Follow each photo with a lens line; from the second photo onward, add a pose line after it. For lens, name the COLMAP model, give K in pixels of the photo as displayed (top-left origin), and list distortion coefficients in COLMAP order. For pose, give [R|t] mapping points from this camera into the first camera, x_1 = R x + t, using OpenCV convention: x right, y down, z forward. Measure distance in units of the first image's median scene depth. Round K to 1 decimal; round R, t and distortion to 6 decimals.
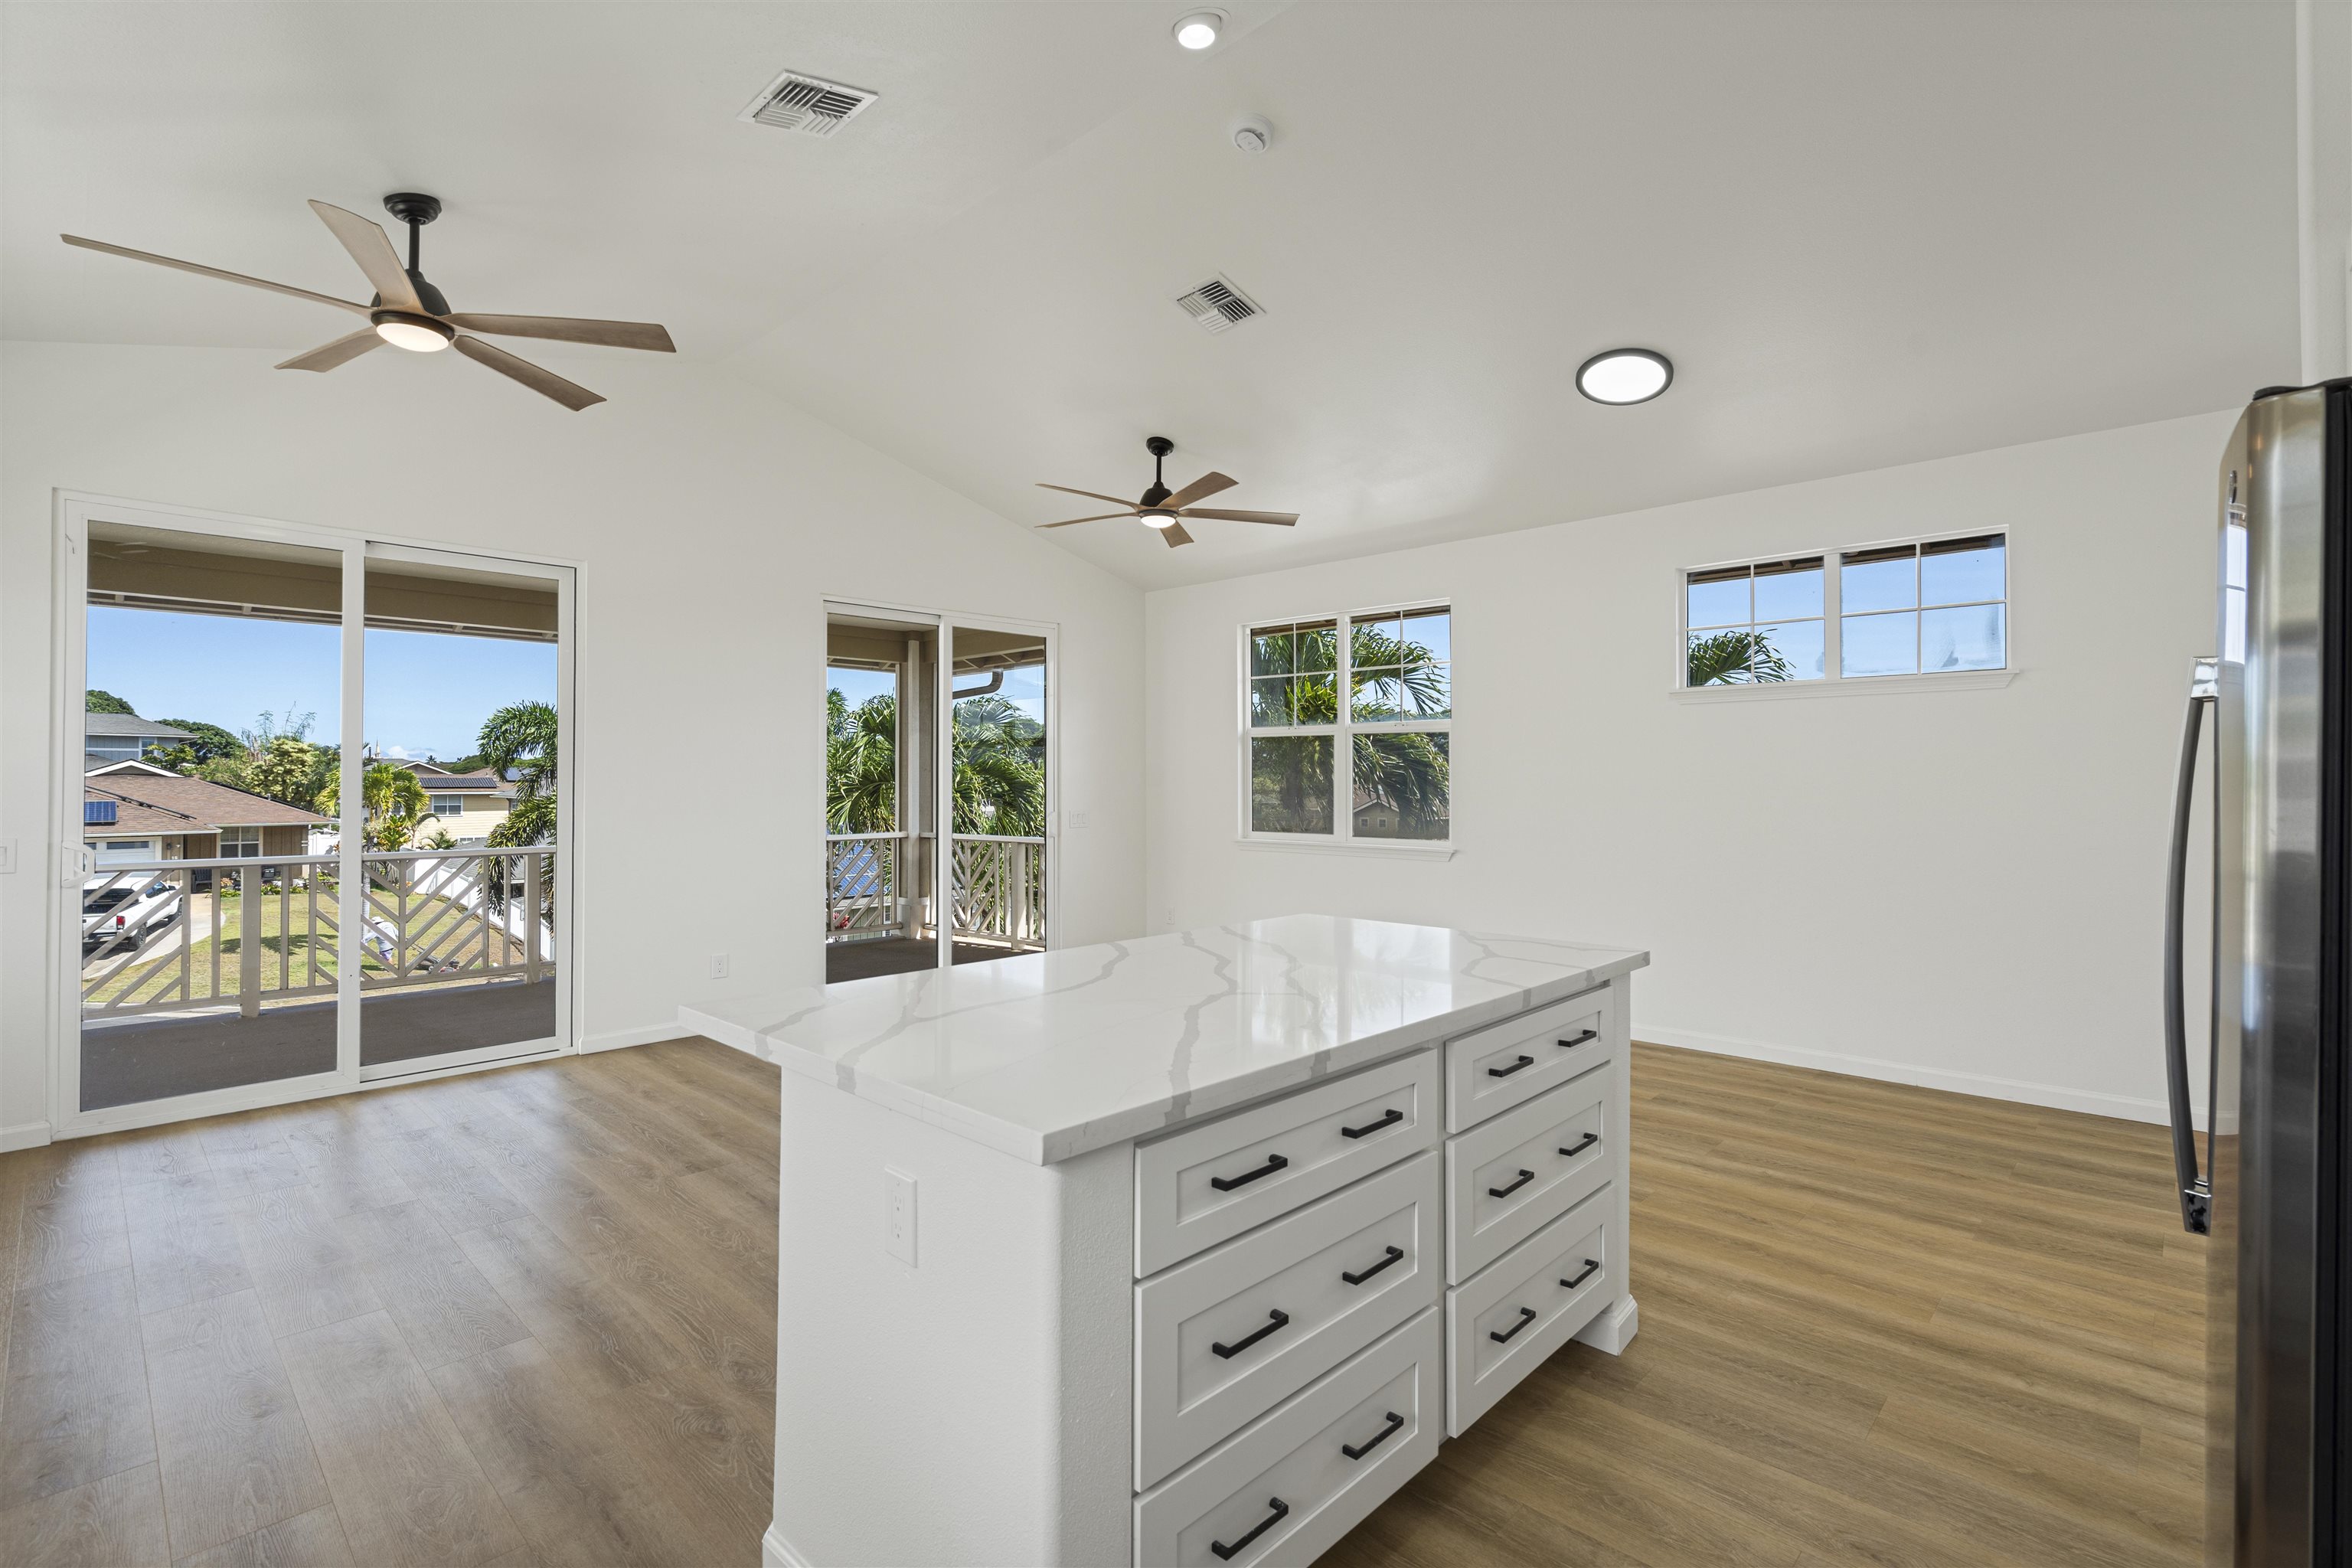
lens RADIAL K [[1074.4, 0, 1156.4], [0, 1074.4, 773.8], [0, 0, 1]] dist [-0.003253, -0.000842]
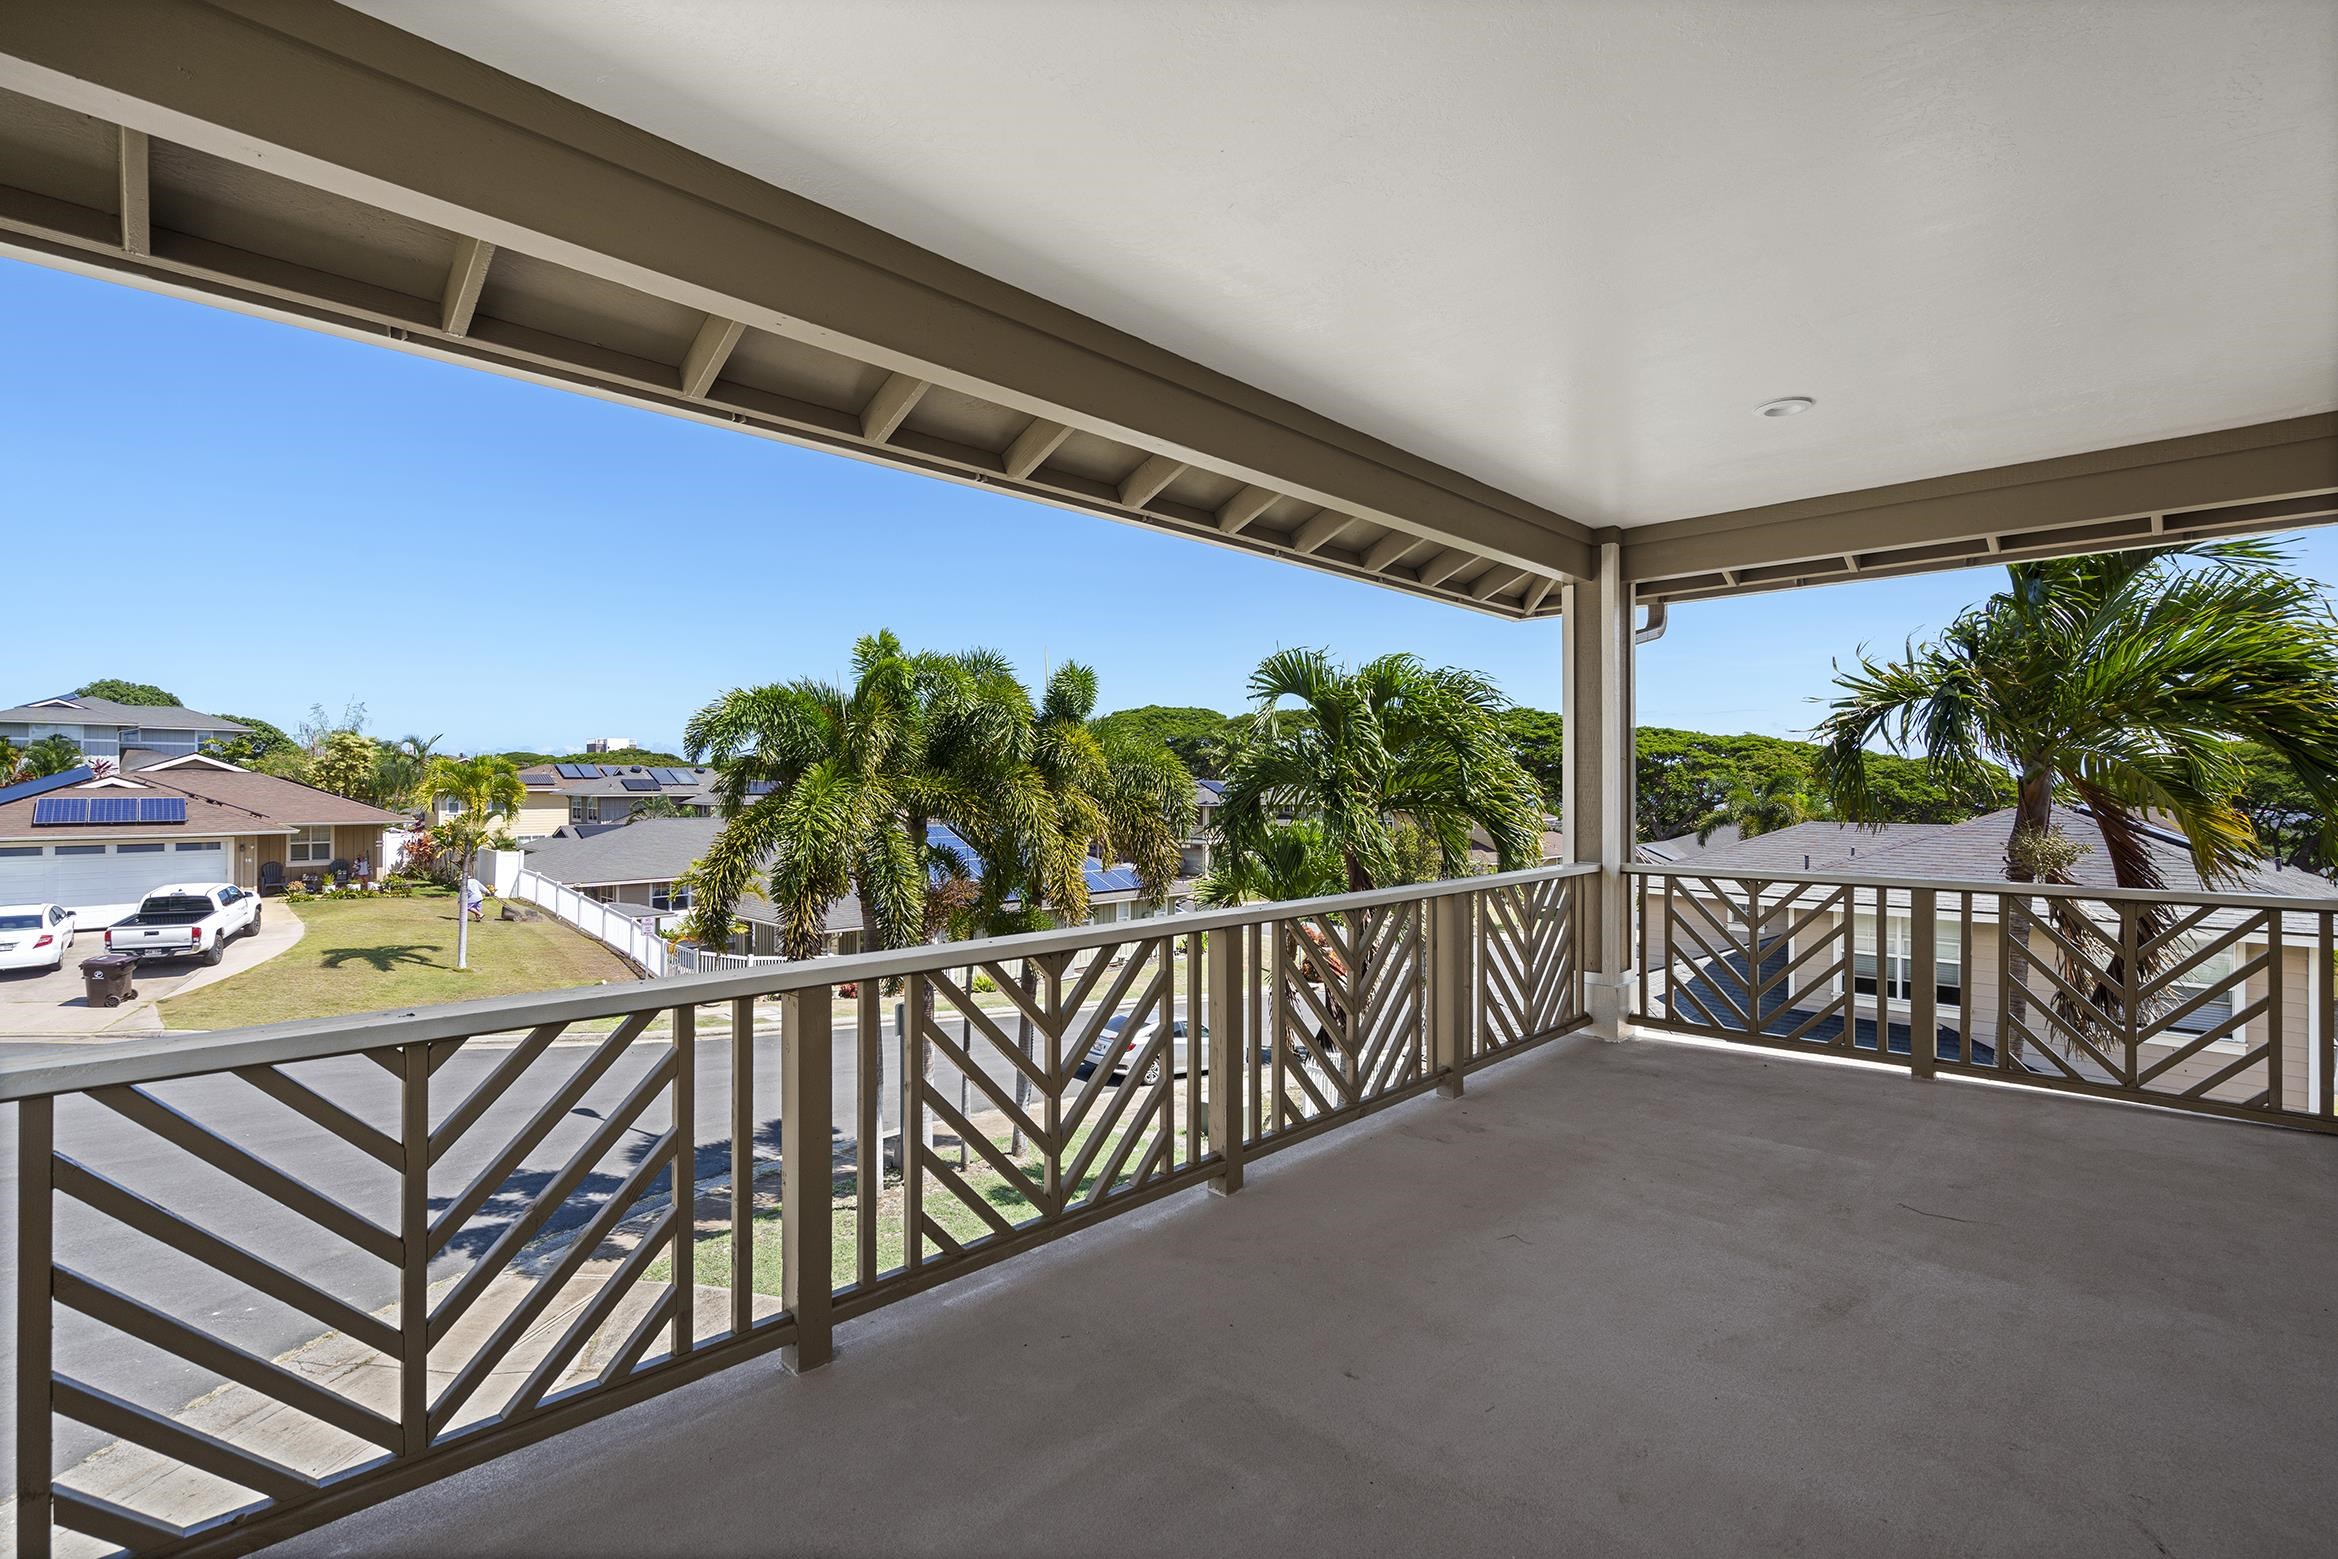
lens RADIAL K [[1068.0, 0, 1179.1], [0, 1068.0, 804.1], [0, 0, 1]] dist [-0.003253, -0.000842]
pose [[0.999953, 0.004815, -0.008407, -0.094980], [-0.004577, 0.999592, 0.028180, 0.001116], [0.008540, -0.028140, 0.999568, 0.082507]]
